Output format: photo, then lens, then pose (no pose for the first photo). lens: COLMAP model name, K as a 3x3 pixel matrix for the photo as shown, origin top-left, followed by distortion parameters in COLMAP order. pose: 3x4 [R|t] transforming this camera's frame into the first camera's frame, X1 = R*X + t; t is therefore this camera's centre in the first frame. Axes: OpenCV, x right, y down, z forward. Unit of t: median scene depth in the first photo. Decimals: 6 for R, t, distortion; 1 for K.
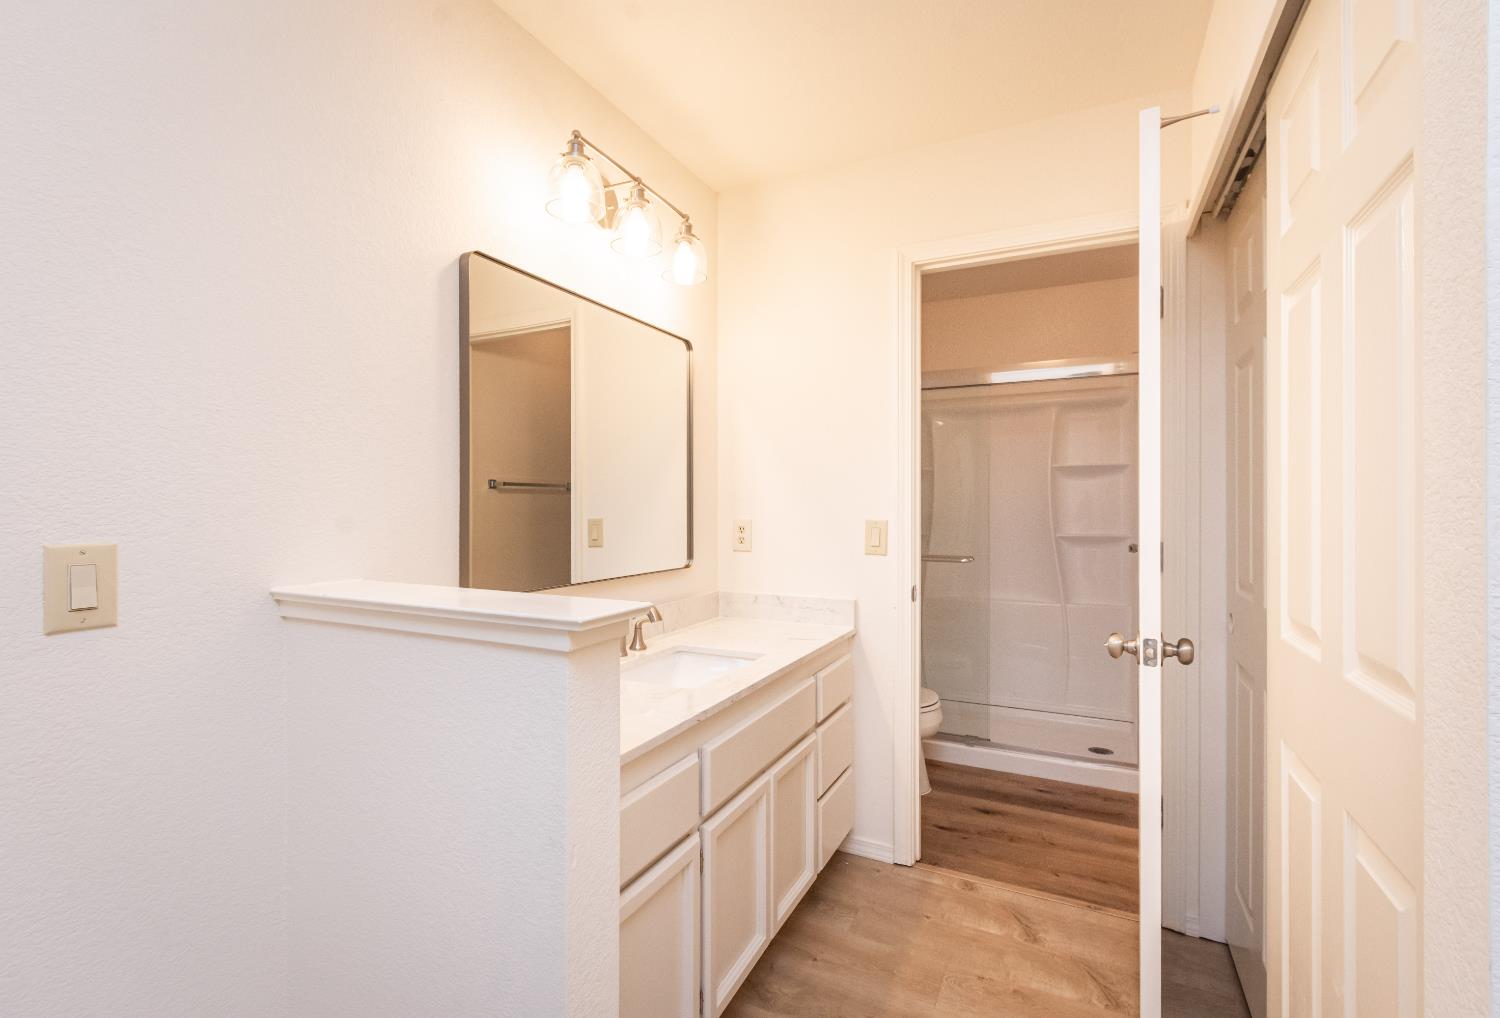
lens RADIAL K [[677.0, 0, 748.8], [0, 677.0, 509.7], [0, 0, 1]] dist [0.011283, 0.000162]
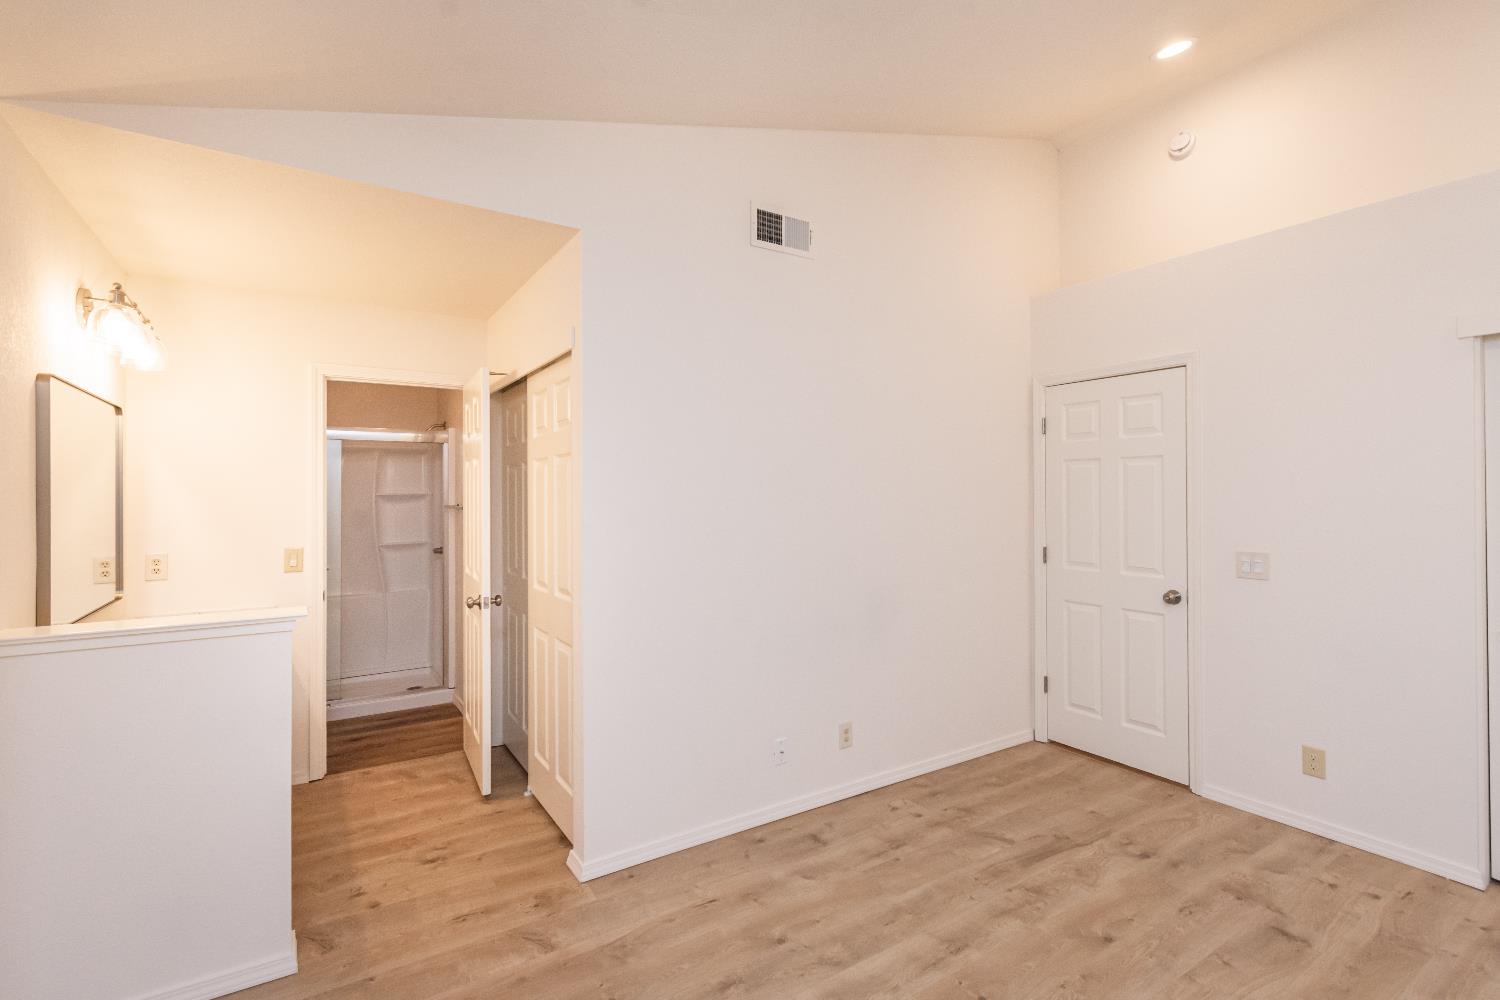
lens RADIAL K [[665.9, 0, 736.4], [0, 665.9, 488.8], [0, 0, 1]] dist [0.003473, -0.001562]
pose [[0.519952, 0.006766, 0.854169, -0.521722], [0.009608, 0.999859, -0.013769, -0.079814], [-0.854142, 0.015367, 0.519813, -0.524709]]
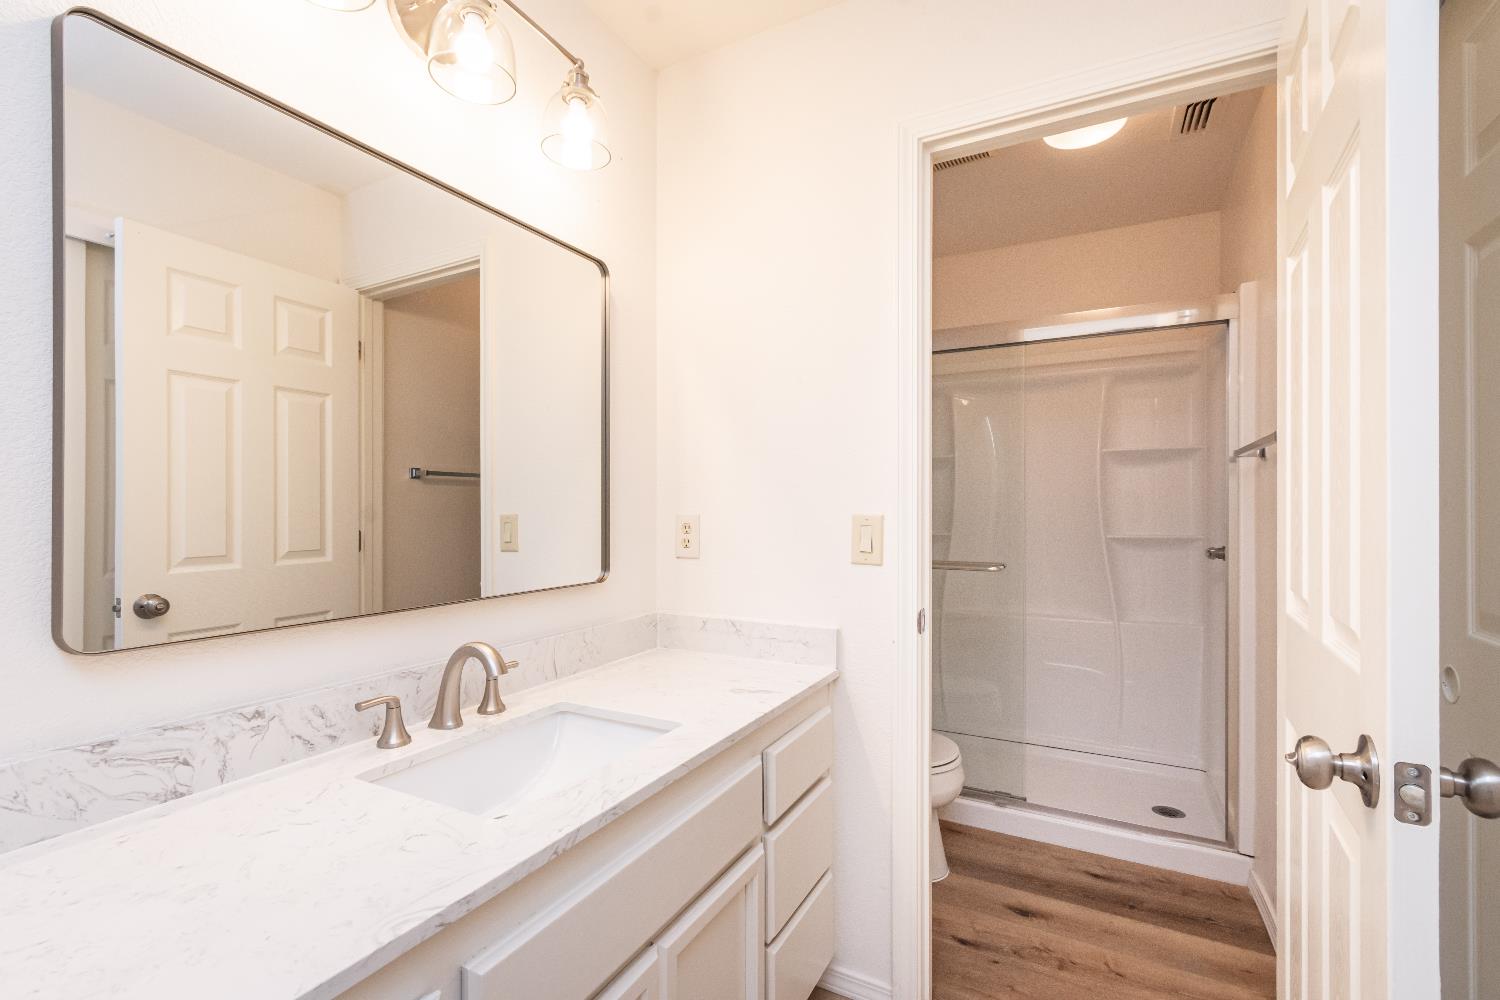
lens RADIAL K [[665.9, 0, 755.3], [0, 665.9, 510.4], [0, 0, 1]] dist [0.003473, -0.001562]
pose [[0.999571, 0.000507, -0.029284, 0.091026], [-0.000541, 0.999999, -0.001153, 0.011429], [0.029283, 0.001168, 0.999570, 0.307415]]
